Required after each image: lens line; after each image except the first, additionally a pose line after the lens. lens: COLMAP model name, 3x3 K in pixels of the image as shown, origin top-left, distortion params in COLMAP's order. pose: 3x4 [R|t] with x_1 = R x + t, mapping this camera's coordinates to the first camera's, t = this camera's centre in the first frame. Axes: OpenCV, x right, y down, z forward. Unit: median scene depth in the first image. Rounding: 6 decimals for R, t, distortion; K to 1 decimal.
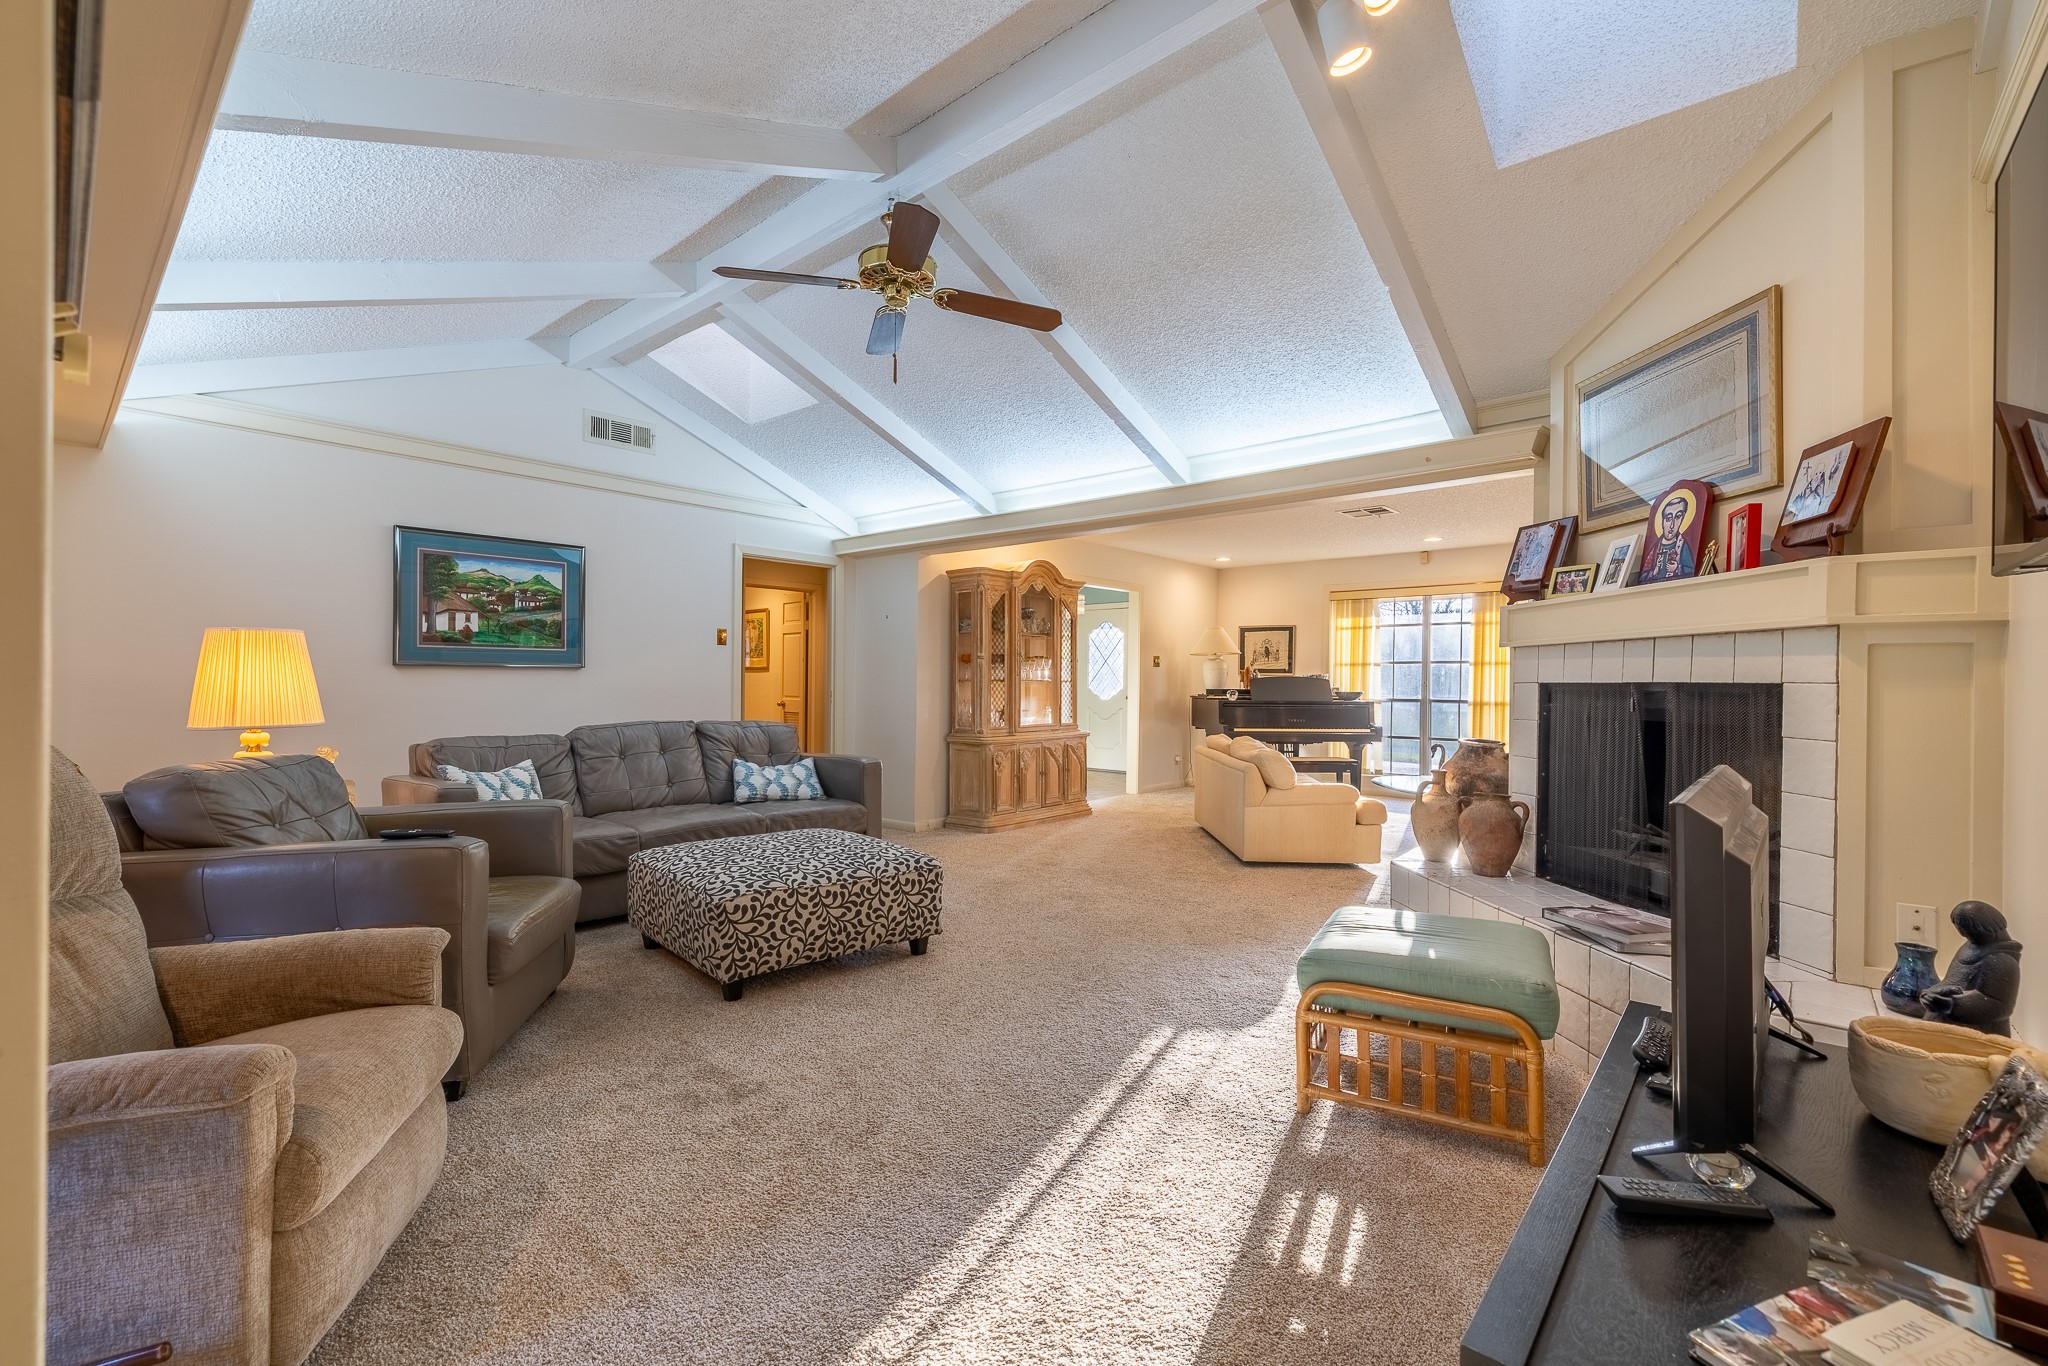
lens RADIAL K [[875.2, 0, 1022.7], [0, 875.2, 683.2], [0, 0, 1]] dist [-0.003125, 0.000566]
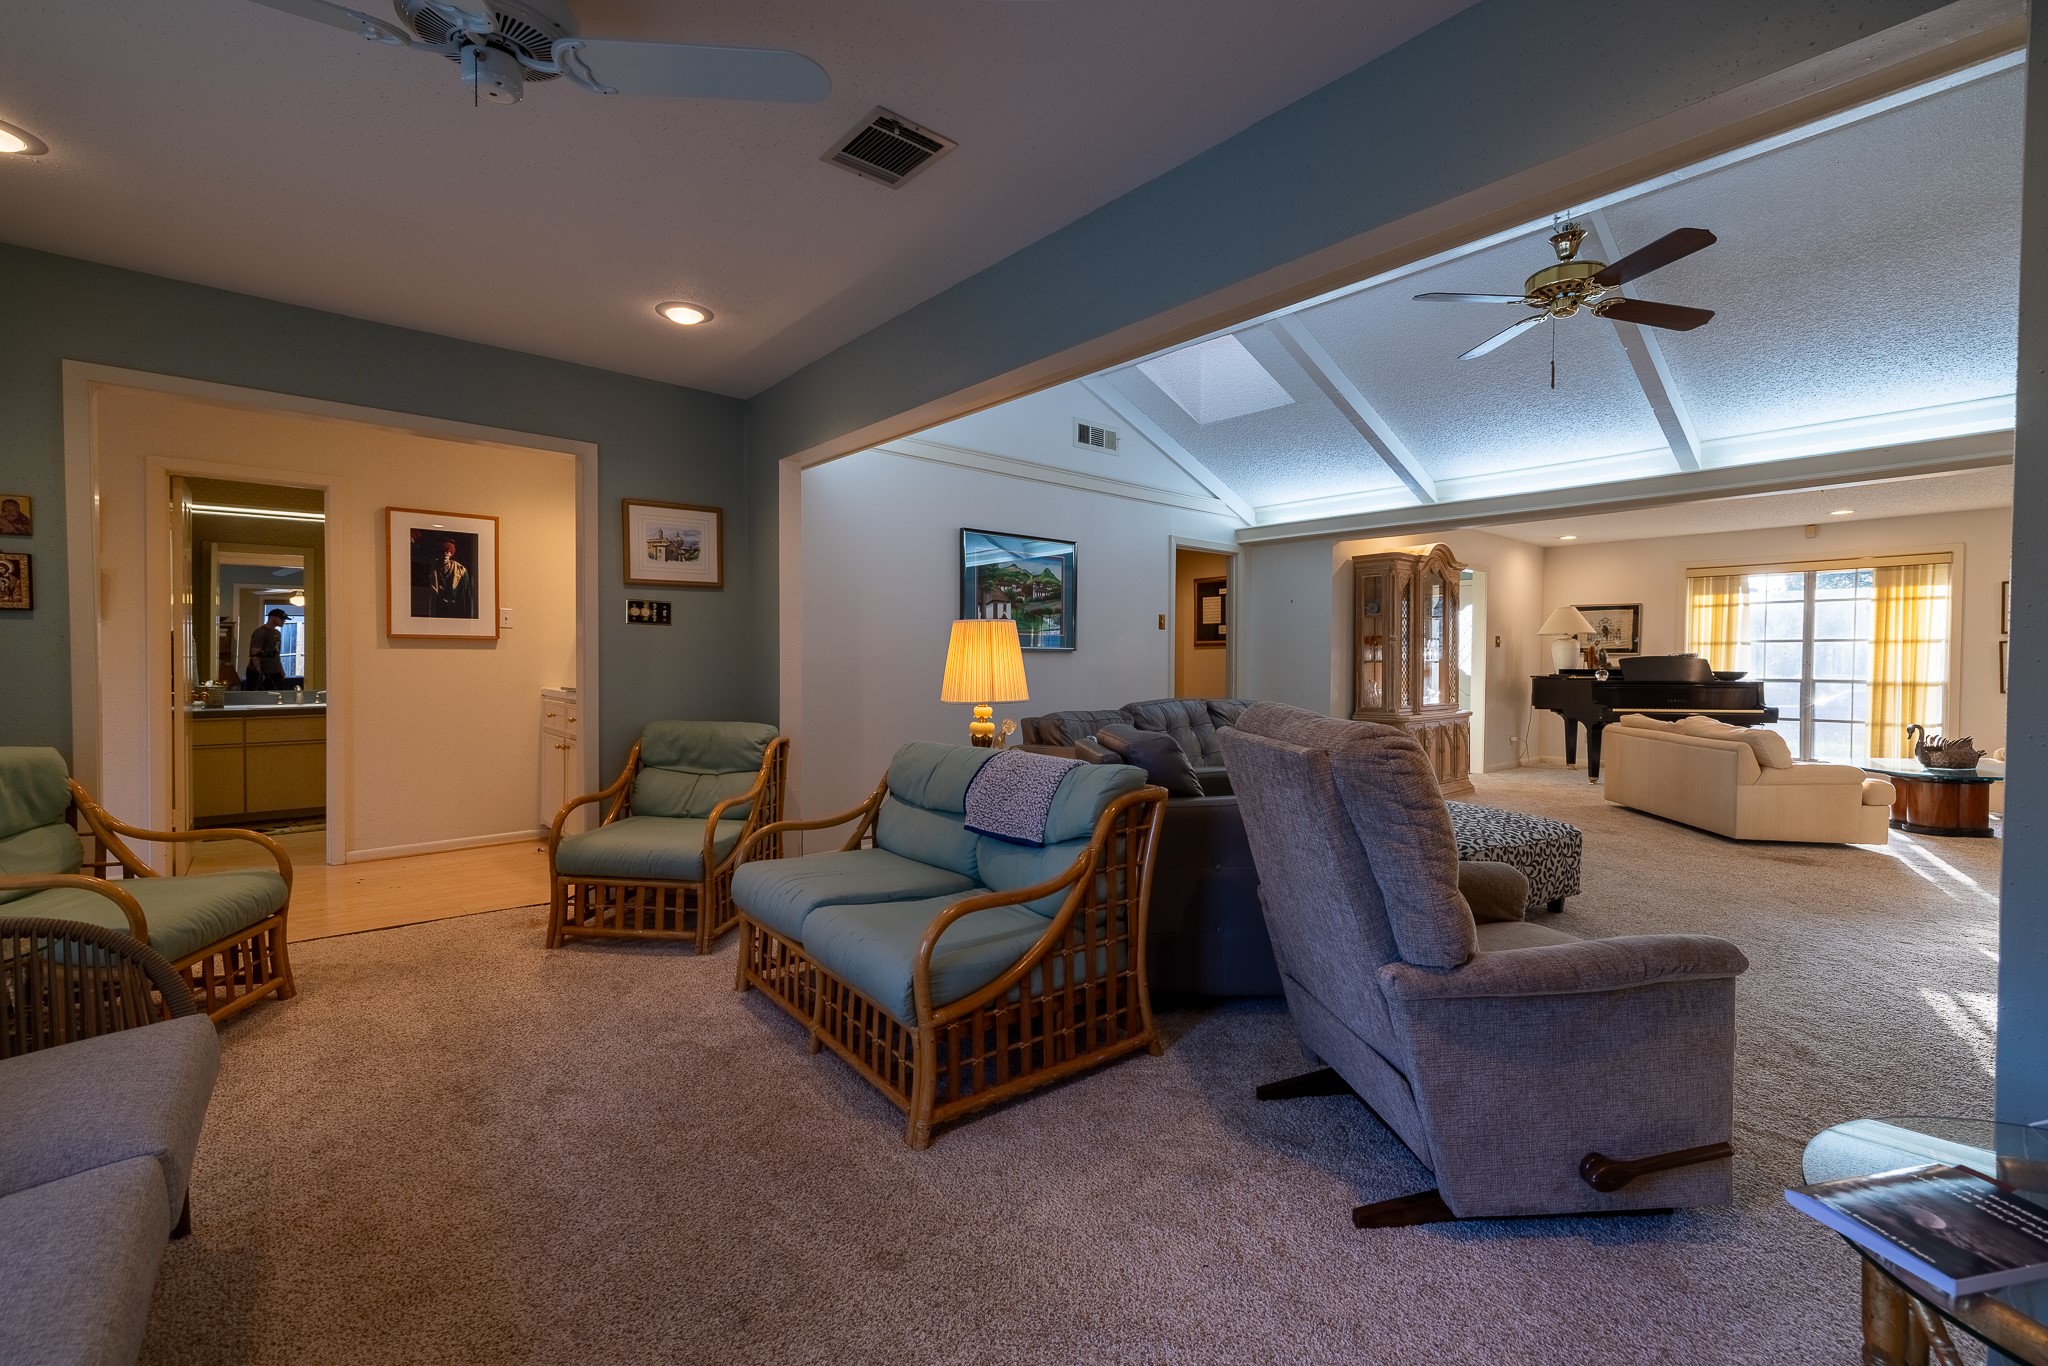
lens RADIAL K [[875.2, 0, 1014.6], [0, 875.2, 674.4], [0, 0, 1]] dist [-0.003125, 0.000566]
pose [[0.989900, -0.001874, -0.141755, -0.335098], [0.003485, 0.999932, 0.011116, -0.000529], [0.141724, -0.011498, 0.989839, -0.090279]]
